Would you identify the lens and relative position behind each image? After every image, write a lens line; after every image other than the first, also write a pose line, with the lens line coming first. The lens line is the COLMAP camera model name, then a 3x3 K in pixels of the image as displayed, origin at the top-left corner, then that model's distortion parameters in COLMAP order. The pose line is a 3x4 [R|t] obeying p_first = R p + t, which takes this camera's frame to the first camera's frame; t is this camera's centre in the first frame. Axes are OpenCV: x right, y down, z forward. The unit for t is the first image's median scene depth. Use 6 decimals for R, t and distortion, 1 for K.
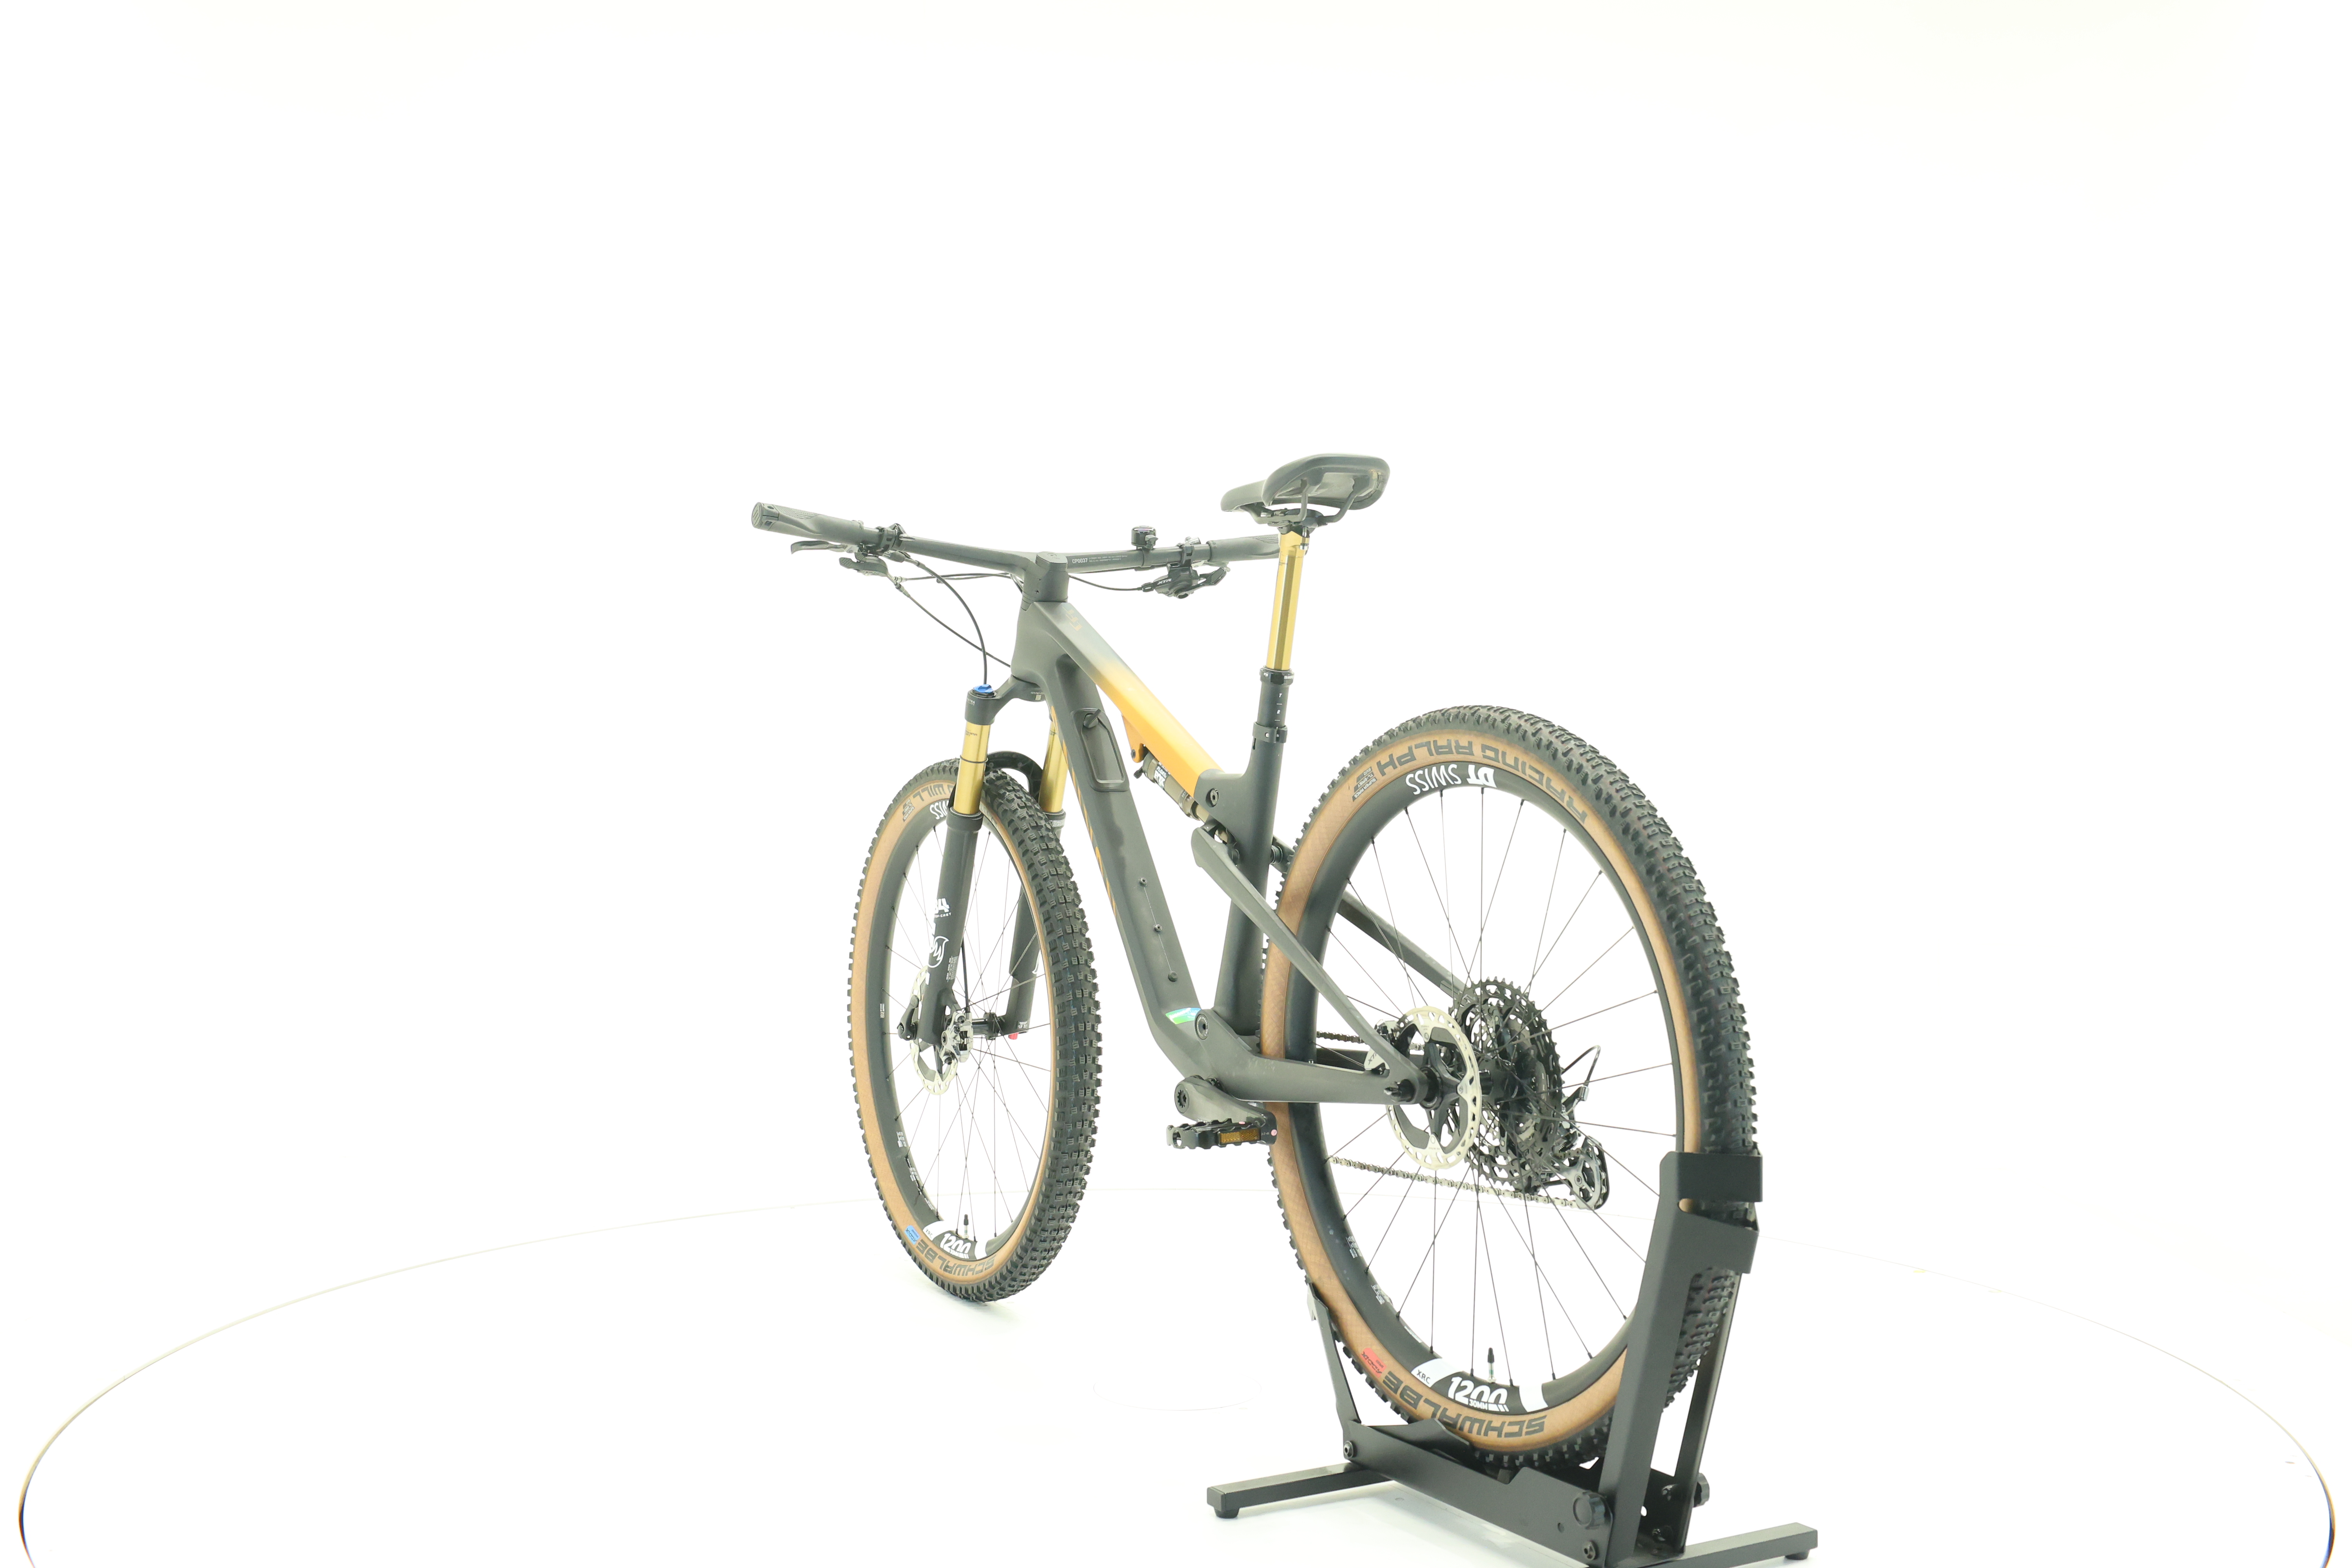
lens RADIAL K [[2491.2, 0, 1178.8], [0, 2491.2, 732.7], [0, 0, 1]] dist [-0.003981, 0.013121]
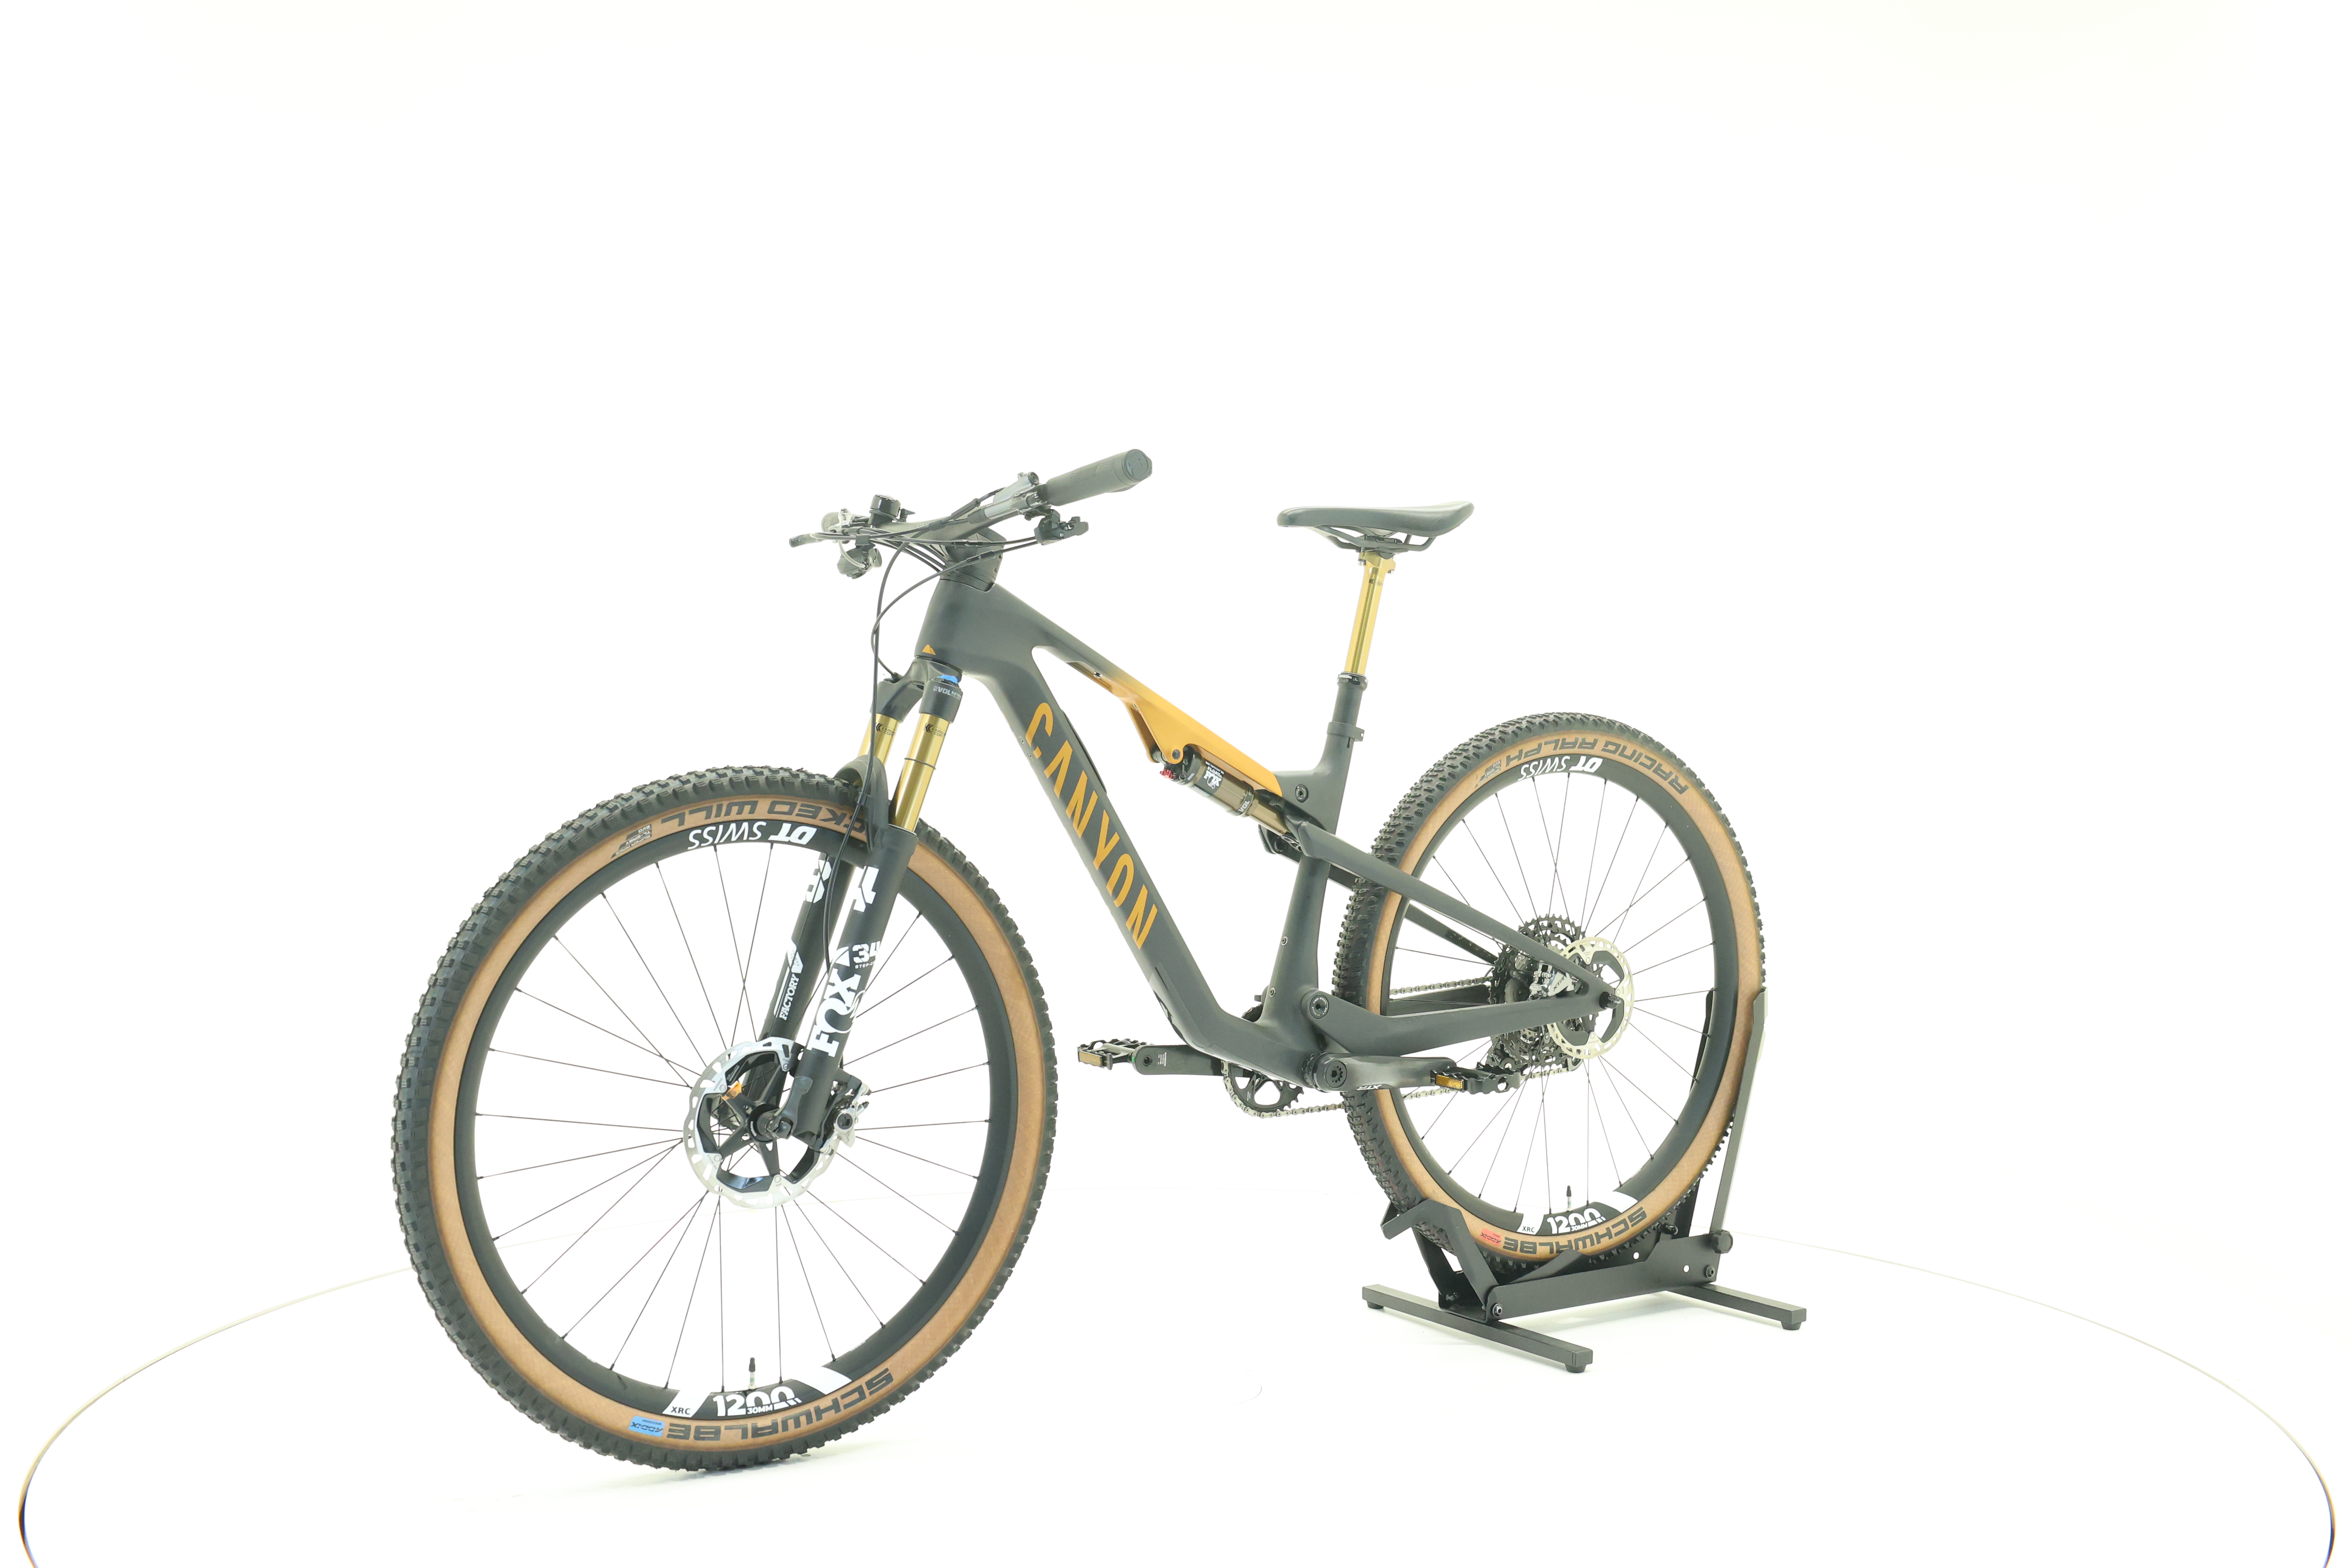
lens RADIAL K [[2491.2, 0, 1178.8], [0, 2491.2, 732.7], [0, 0, 1]] dist [-0.003981, 0.013121]
pose [[-0.057578, -0.005161, 0.998328, -1.116502], [-0.003375, 0.999982, 0.004975, -0.005428], [-0.998335, -0.003083, -0.057594, 1.185051]]
